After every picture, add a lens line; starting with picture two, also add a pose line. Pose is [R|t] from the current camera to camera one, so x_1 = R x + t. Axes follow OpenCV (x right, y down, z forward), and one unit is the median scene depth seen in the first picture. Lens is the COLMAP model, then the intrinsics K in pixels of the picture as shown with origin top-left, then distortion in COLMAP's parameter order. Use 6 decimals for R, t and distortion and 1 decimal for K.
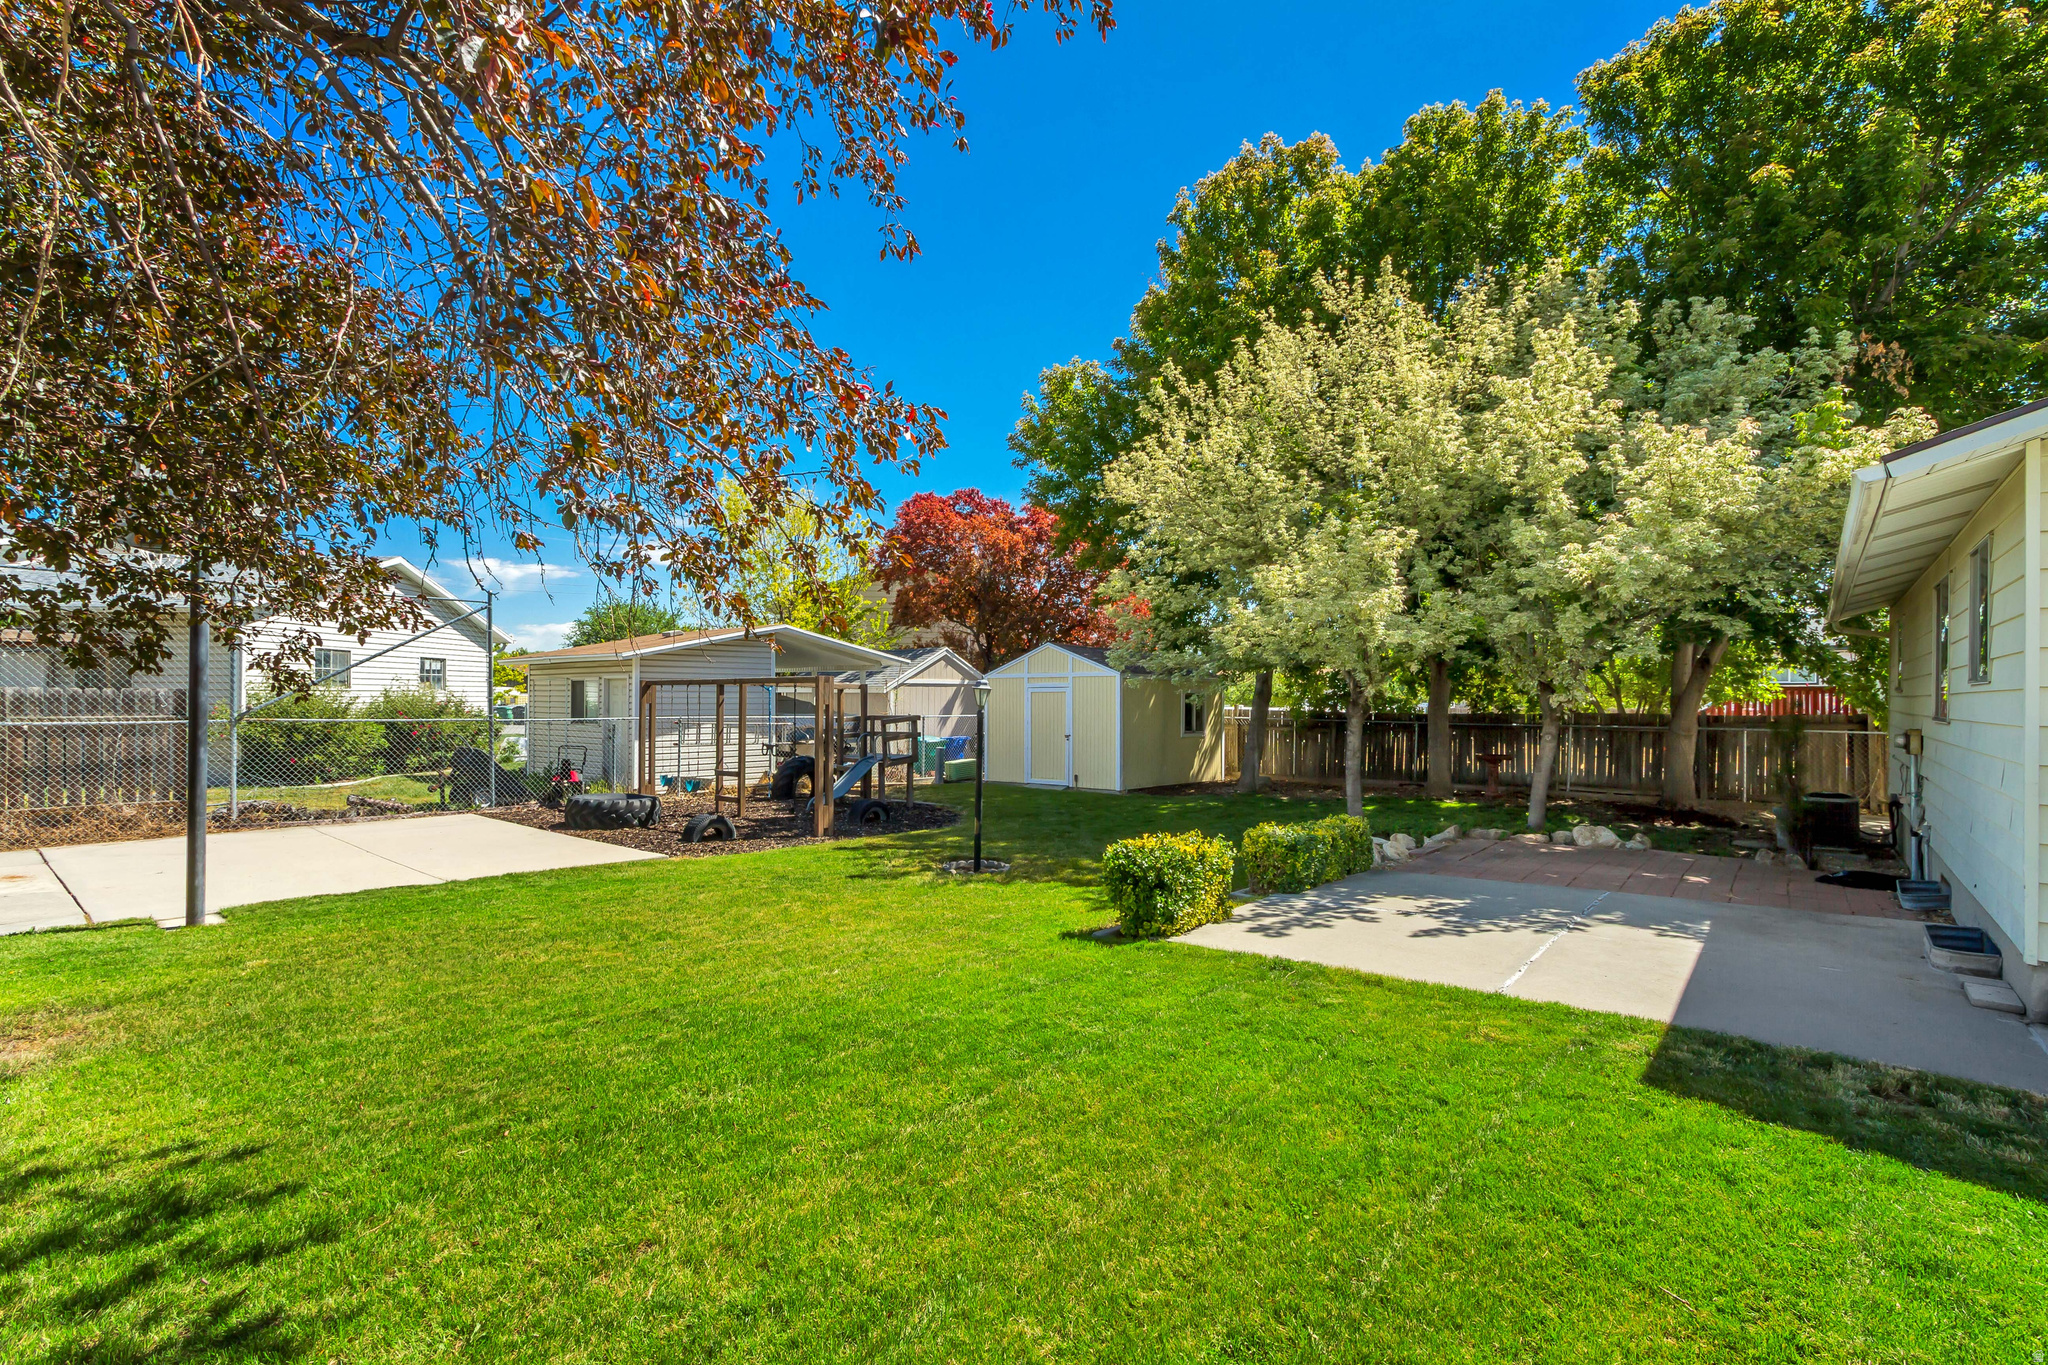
lens RADIAL K [[963.6, 0, 1020.3], [0, 963.6, 689.0], [0, 0, 1]] dist [0.004396, 0.000723]
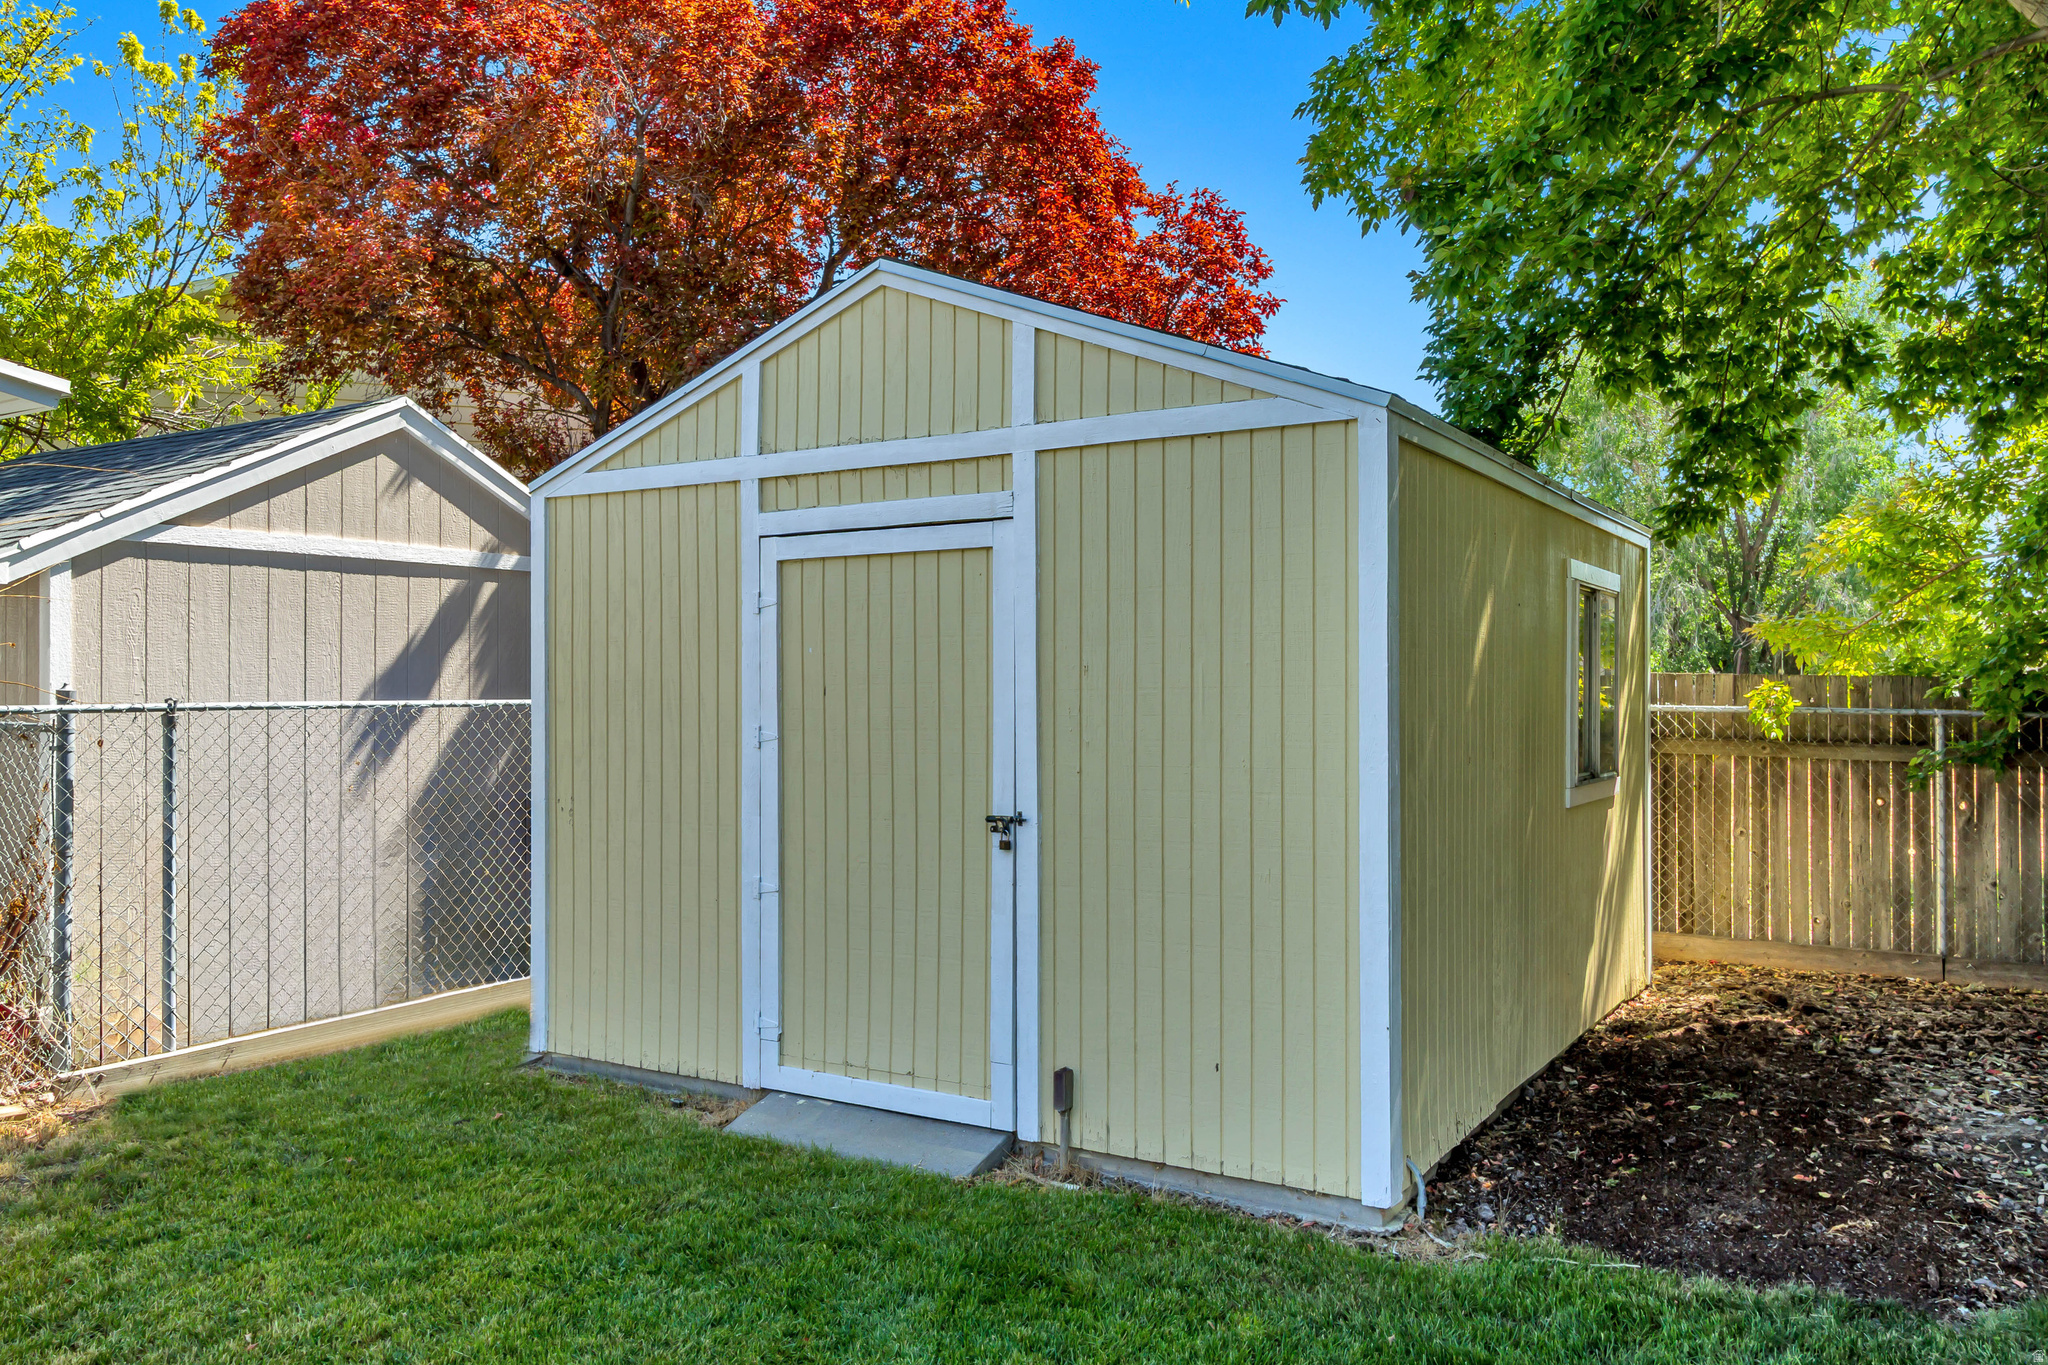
lens RADIAL K [[1502.0, 0, 1024.6], [0, 1502.0, 678.2], [0, 0, 1]] dist [0.010362, 0.002875]
pose [[0.988950, -0.005090, 0.148161, 0.012766], [0.003528, 0.999935, 0.010806, 0.018025], [-0.148207, -0.010164, 0.988904, 0.639966]]
